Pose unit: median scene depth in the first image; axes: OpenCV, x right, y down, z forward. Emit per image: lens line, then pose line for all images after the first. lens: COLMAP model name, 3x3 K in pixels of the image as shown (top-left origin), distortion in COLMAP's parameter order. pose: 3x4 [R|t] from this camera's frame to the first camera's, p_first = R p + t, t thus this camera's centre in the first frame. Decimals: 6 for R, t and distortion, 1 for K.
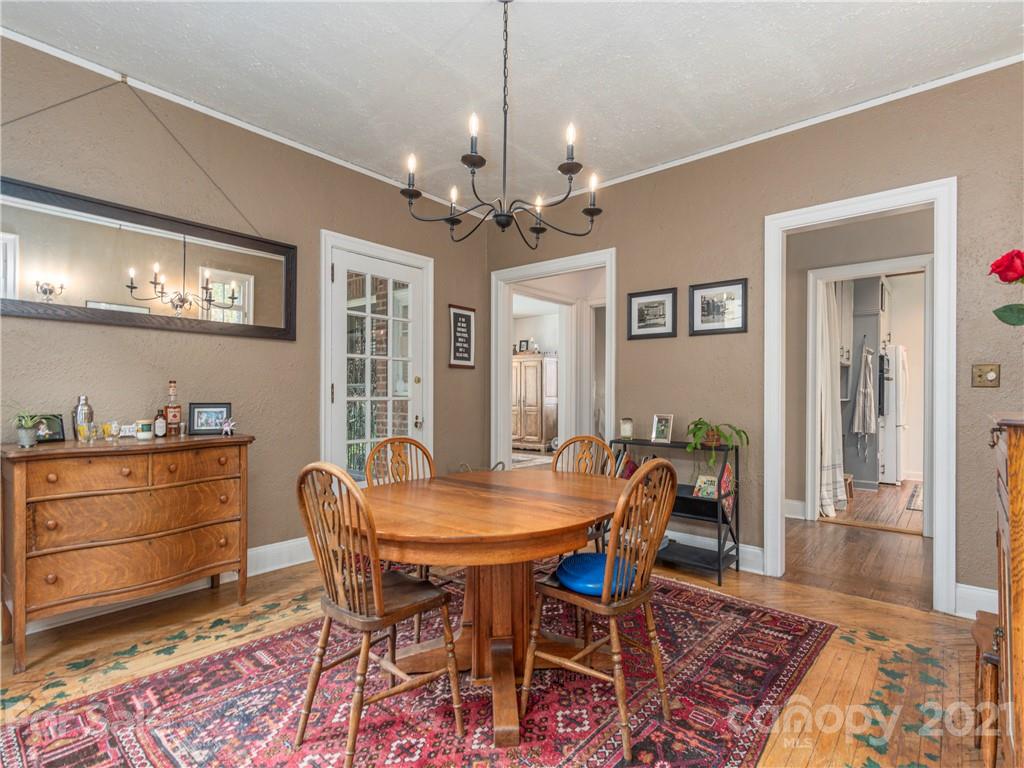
lens RADIAL K [[506.1, 0, 510.9], [0, 506.1, 392.5], [0, 0, 1]] dist [0.003591, 0.001149]
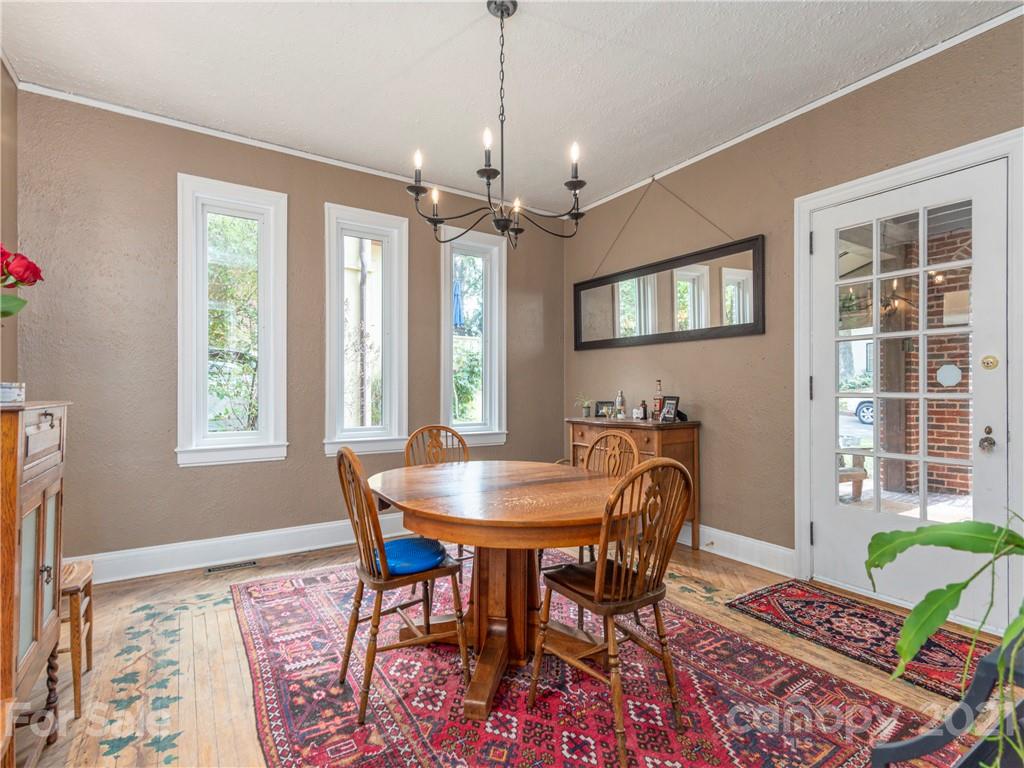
lens RADIAL K [[503.4, 0, 522.9], [0, 503.4, 386.4], [0, 0, 1]] dist [-0.000039, -0.000178]
pose [[-0.259350, -0.009120, -0.965740, 0.987886], [0.002495, 0.999946, -0.010113, 0.009782], [0.965780, -0.005033, -0.259313, 1.314564]]
